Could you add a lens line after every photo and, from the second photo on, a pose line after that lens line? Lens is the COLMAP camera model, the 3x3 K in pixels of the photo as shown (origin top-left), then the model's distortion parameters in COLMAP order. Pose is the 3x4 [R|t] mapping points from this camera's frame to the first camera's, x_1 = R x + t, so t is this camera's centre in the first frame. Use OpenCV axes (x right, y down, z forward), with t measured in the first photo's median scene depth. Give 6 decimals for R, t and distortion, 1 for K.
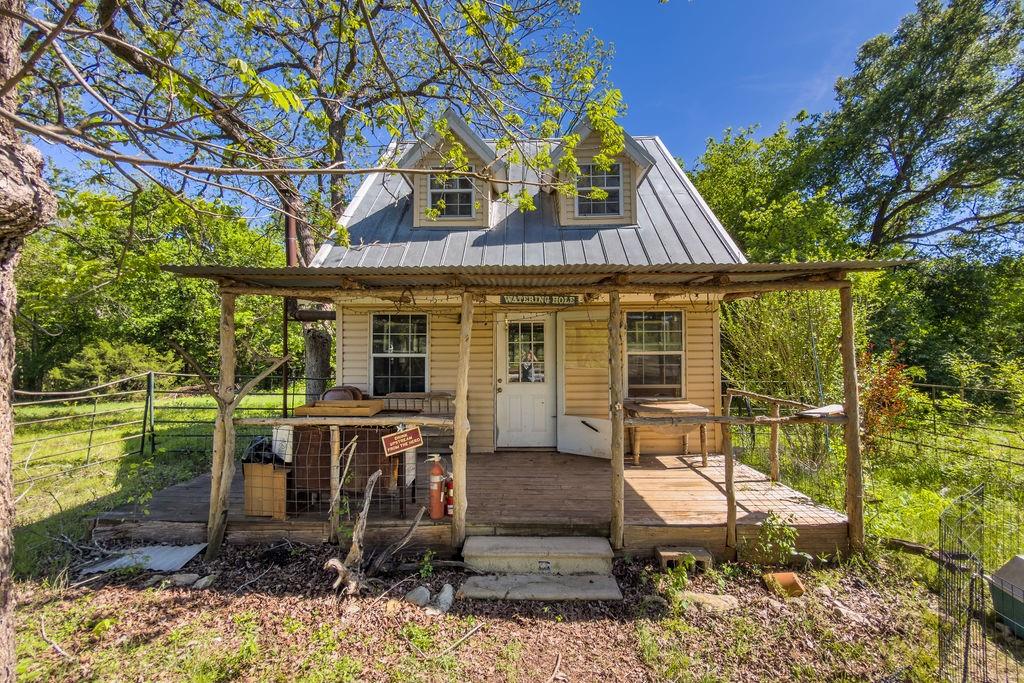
lens RADIAL K [[410.9, 0, 511.4], [0, 410.9, 339.4], [0, 0, 1]] dist [0.000109, 0.000054]
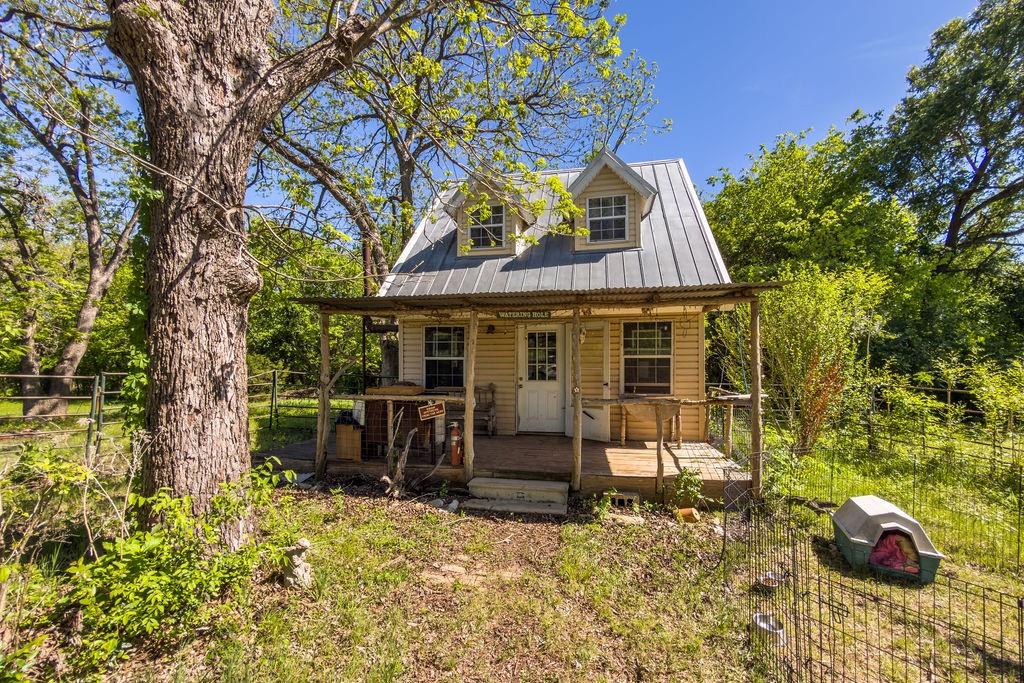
lens RADIAL K [[413.4, 0, 509.5], [0, 413.4, 364.8], [0, 0, 1]] dist [0.000489, 0.000147]
pose [[0.983579, 0.005387, -0.180399, 0.172207], [0.000083, 0.999541, 0.030302, 0.020234], [0.180480, -0.029819, 0.983127, -0.256971]]
